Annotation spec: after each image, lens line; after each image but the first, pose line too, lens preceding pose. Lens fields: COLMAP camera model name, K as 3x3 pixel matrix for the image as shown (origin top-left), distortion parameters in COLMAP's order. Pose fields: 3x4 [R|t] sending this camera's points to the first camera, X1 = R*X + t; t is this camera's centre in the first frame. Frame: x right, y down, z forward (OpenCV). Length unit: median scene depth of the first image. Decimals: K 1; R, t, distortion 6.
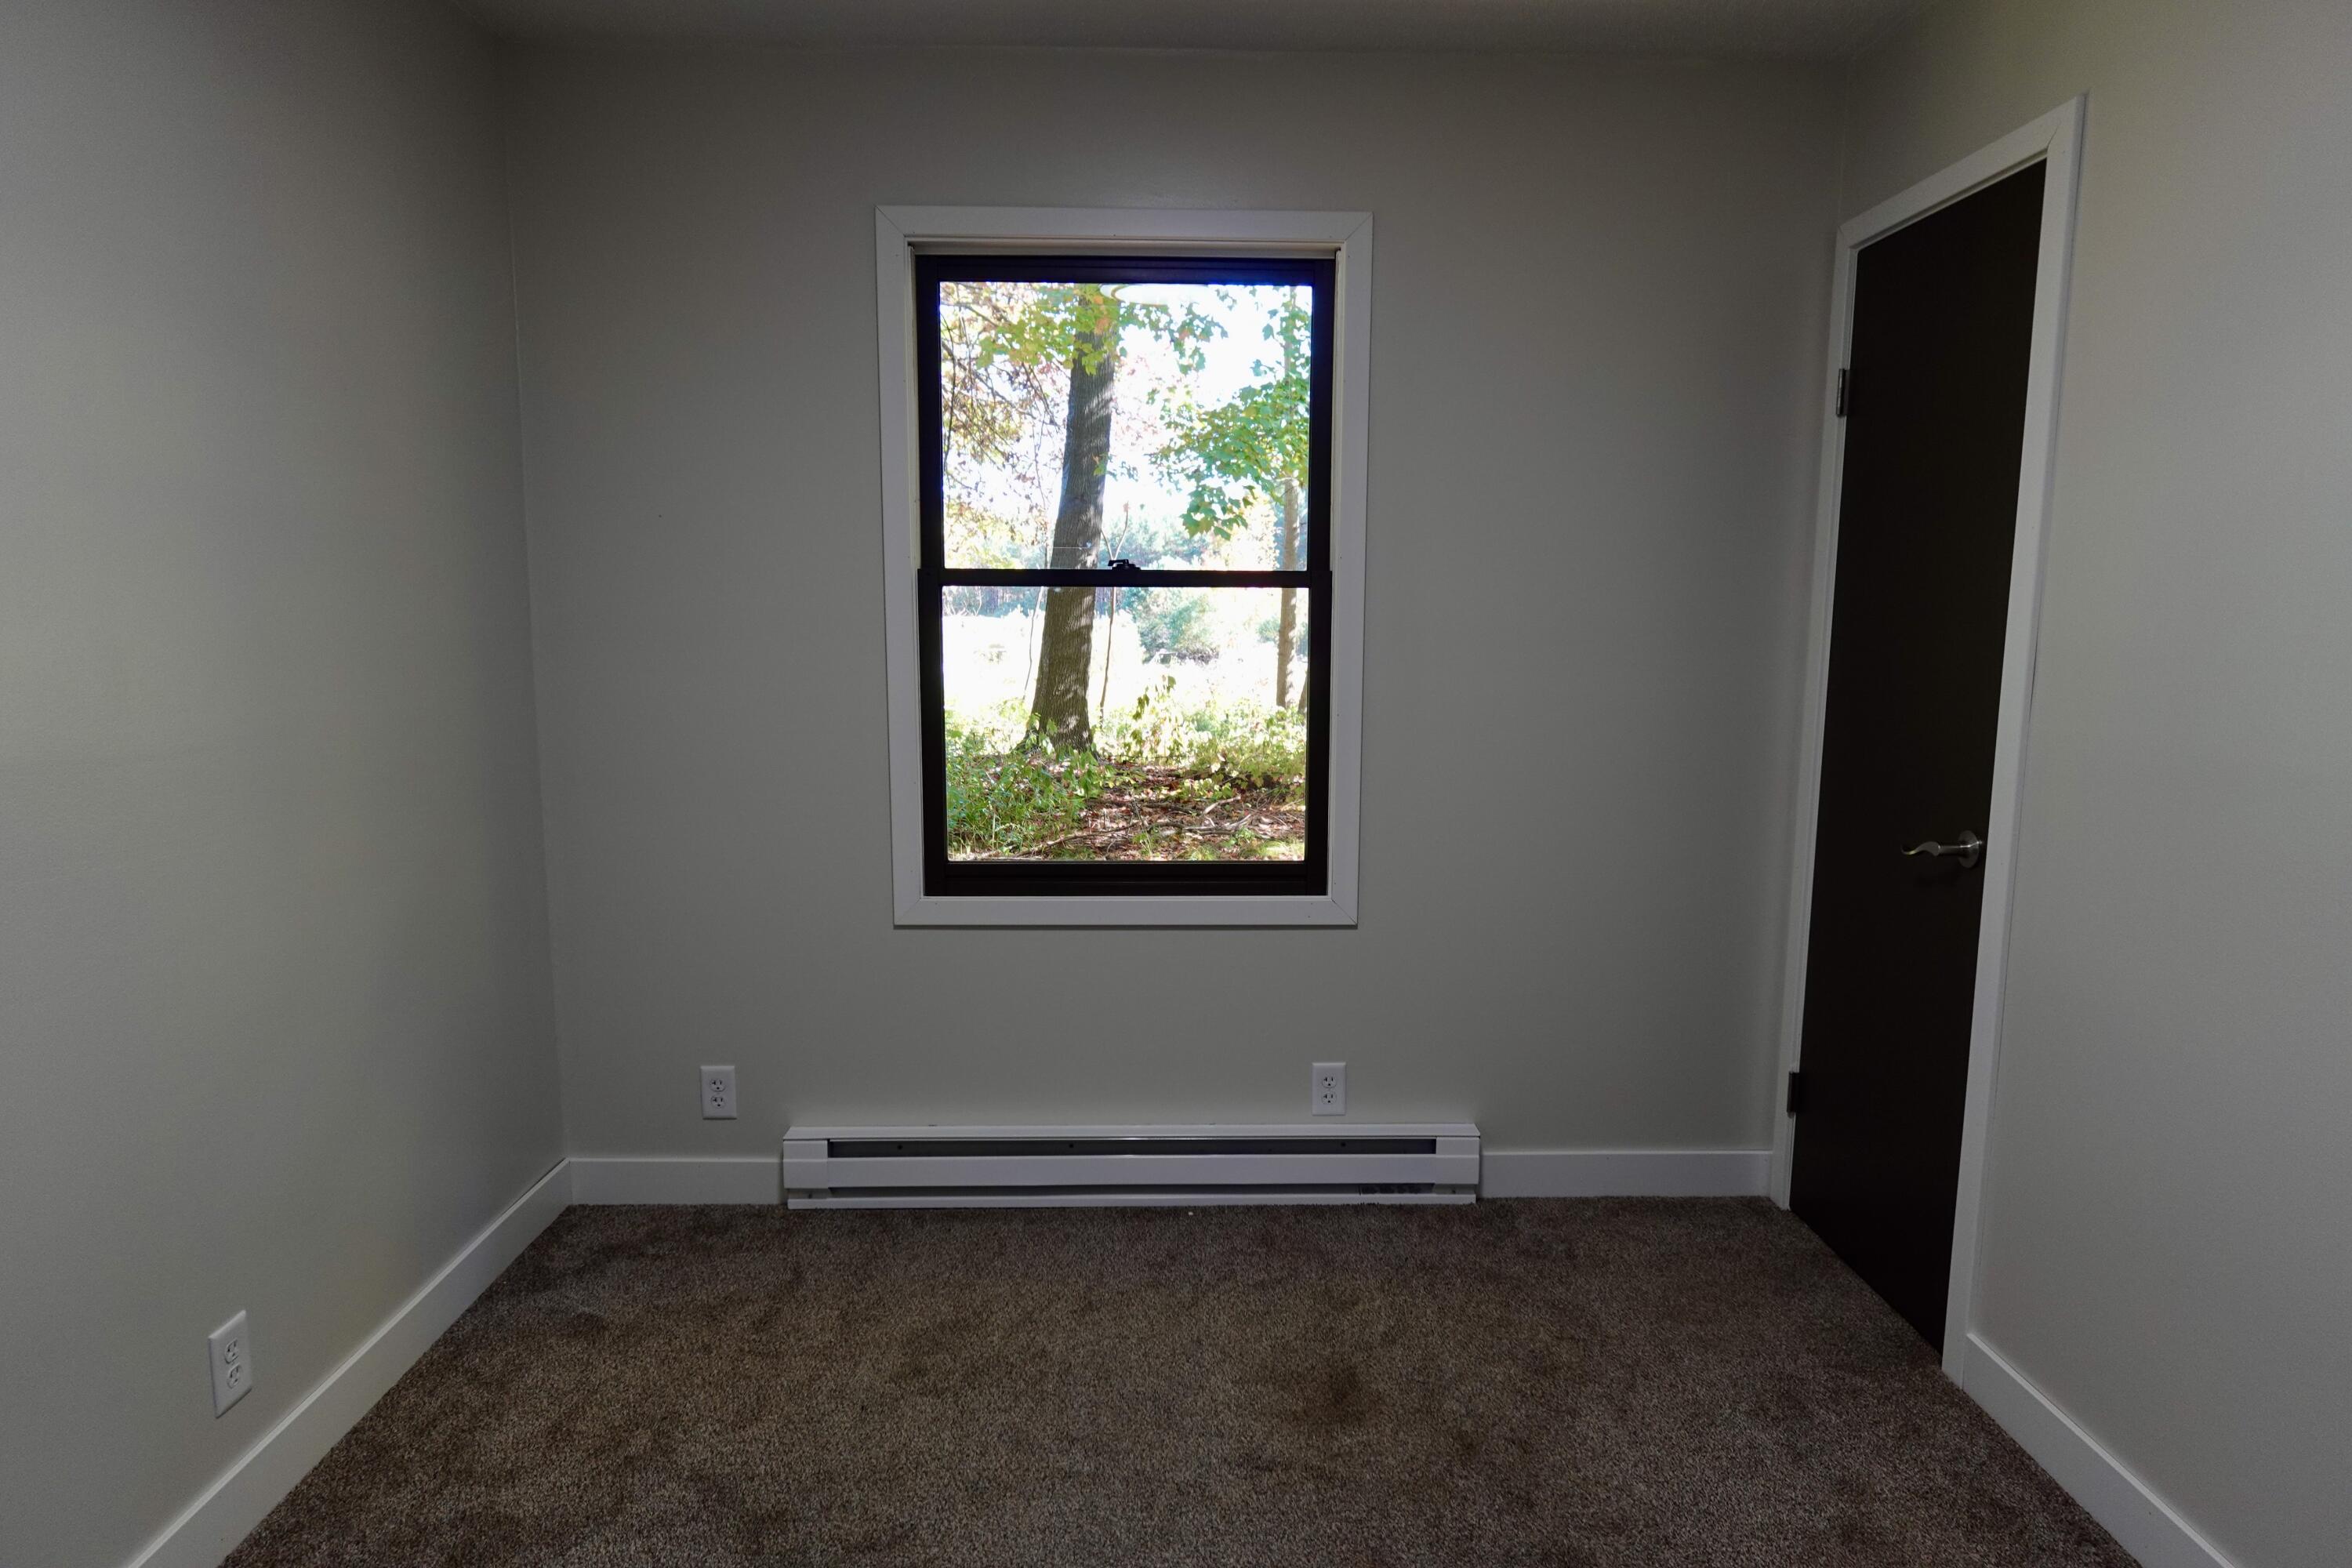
lens RADIAL K [[1463.3, 0, 1177.2], [0, 1463.3, 798.3], [0, 0, 1]] dist [0.000581, -0.001108]
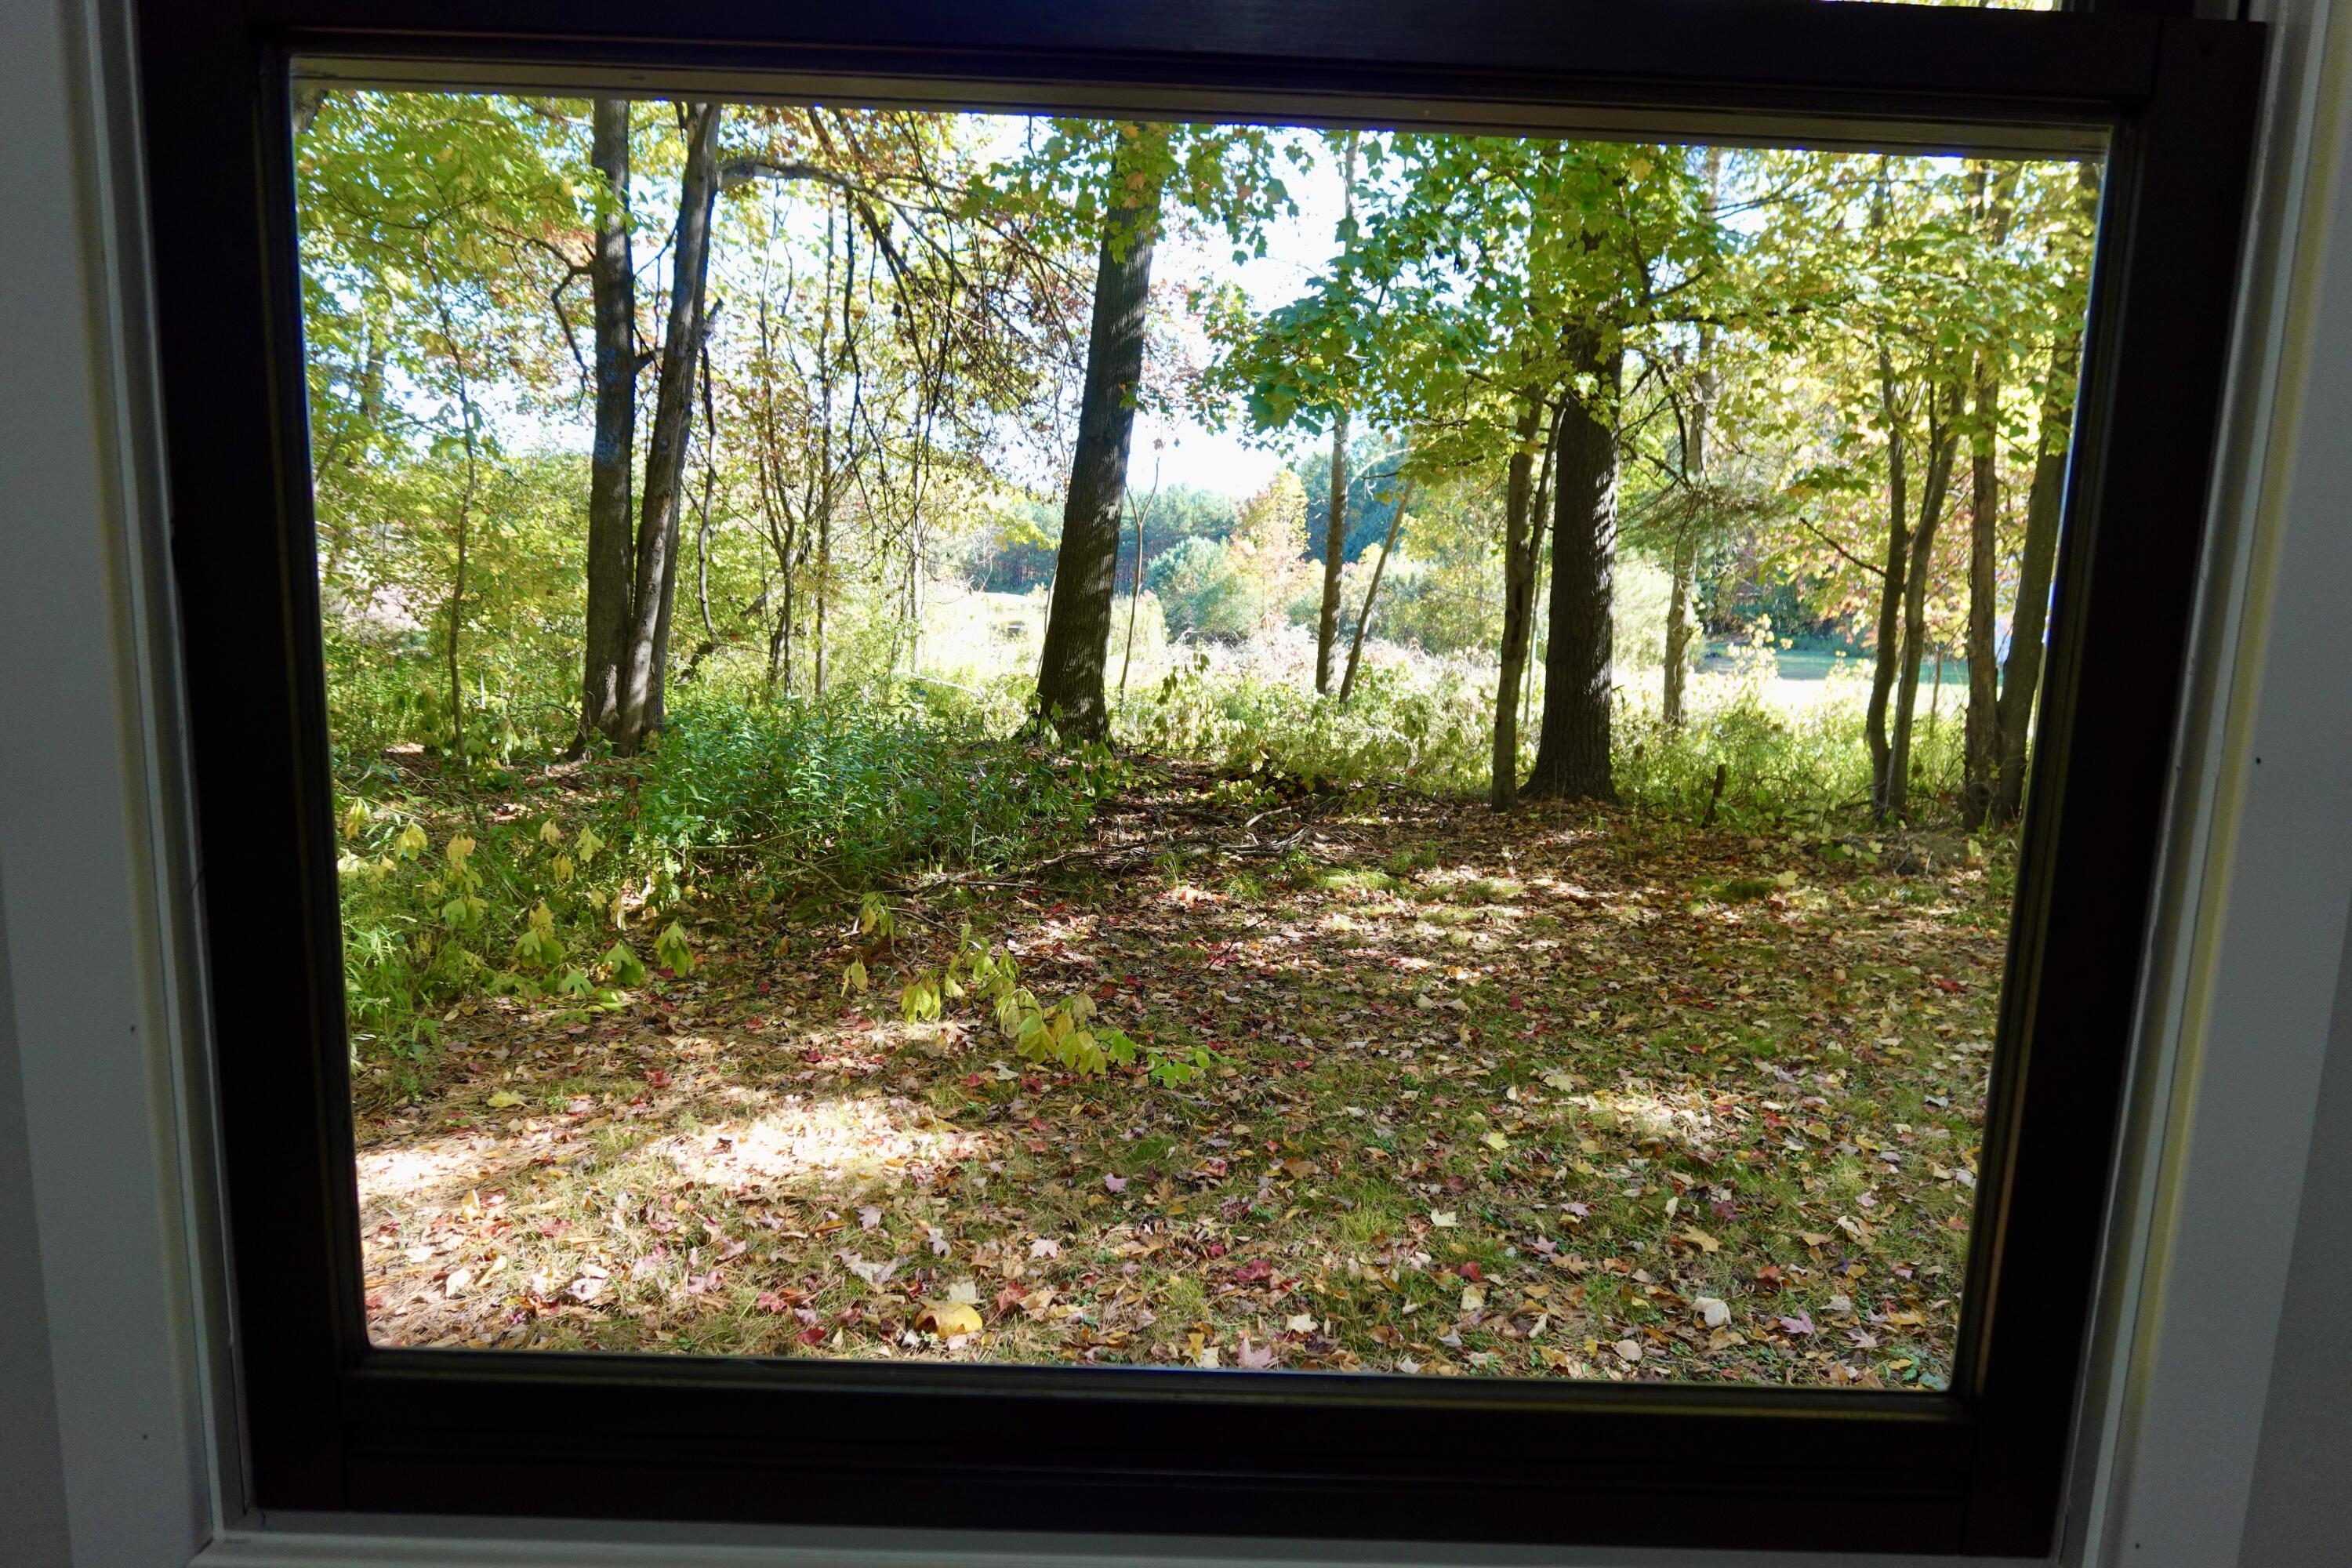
lens RADIAL K [[1362.8, 0, 1171.0], [0, 1362.8, 780.1], [0, 0, 1]] dist [-0.011752, 0.002633]
pose [[0.999365, 0.032138, -0.015381, -0.008861], [-0.032088, 0.999479, 0.003473, -0.013159], [0.015485, -0.002978, 0.999876, 0.216282]]
